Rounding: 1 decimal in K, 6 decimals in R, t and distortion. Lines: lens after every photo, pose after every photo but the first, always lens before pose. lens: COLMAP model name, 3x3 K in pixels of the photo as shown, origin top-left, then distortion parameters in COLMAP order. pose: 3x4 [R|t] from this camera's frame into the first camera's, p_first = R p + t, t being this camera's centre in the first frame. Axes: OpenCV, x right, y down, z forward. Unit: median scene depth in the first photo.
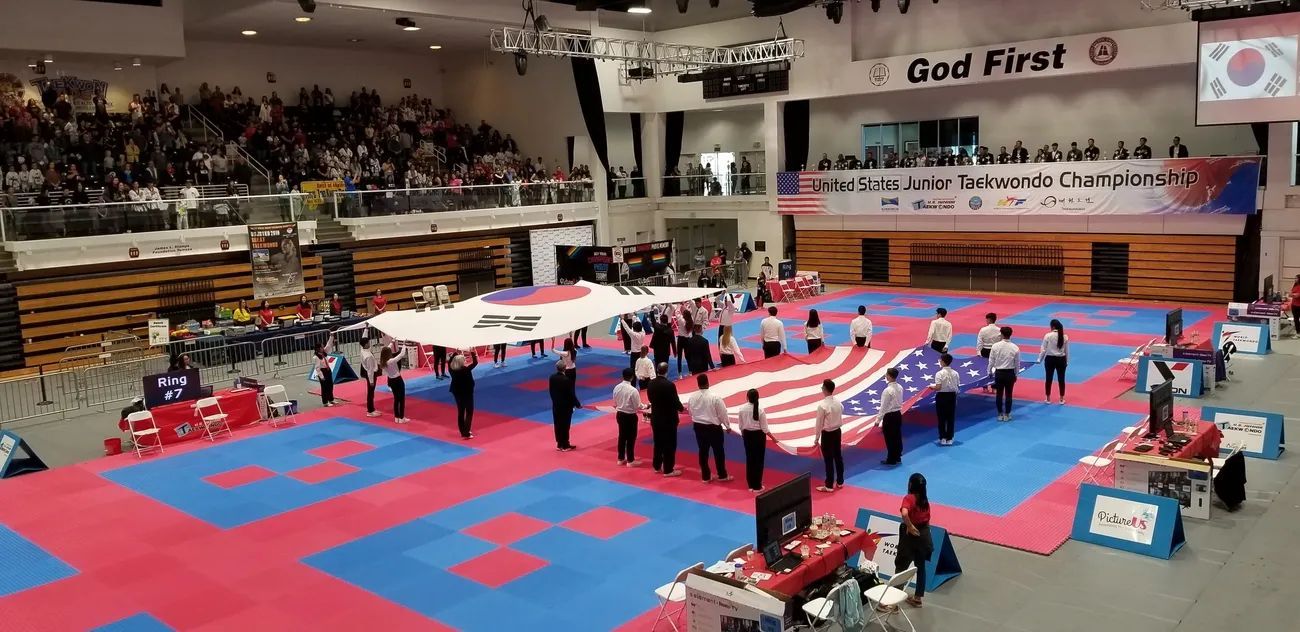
lens RADIAL K [[1006.5, 0, 650.0], [0, 1006.5, 315.3], [0, 0, 1]] dist [0.022568, -0.060273]
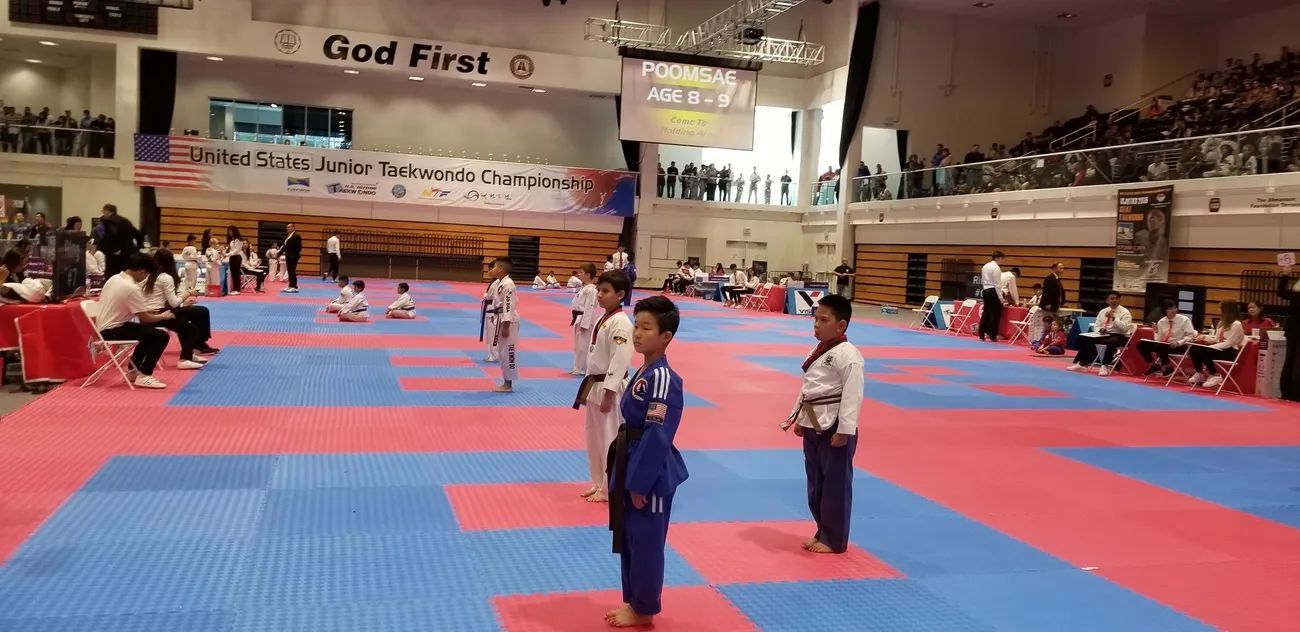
lens RADIAL K [[1006.5, 0, 650.6], [0, 1006.5, 320.3], [0, 0, 1]] dist [0.022568, -0.060273]
pose [[0.505212, 0.013709, 0.862886, -0.423054], [0.052878, 0.997503, -0.046807, 0.078662], [-0.861374, 0.069275, 0.503226, 0.299055]]
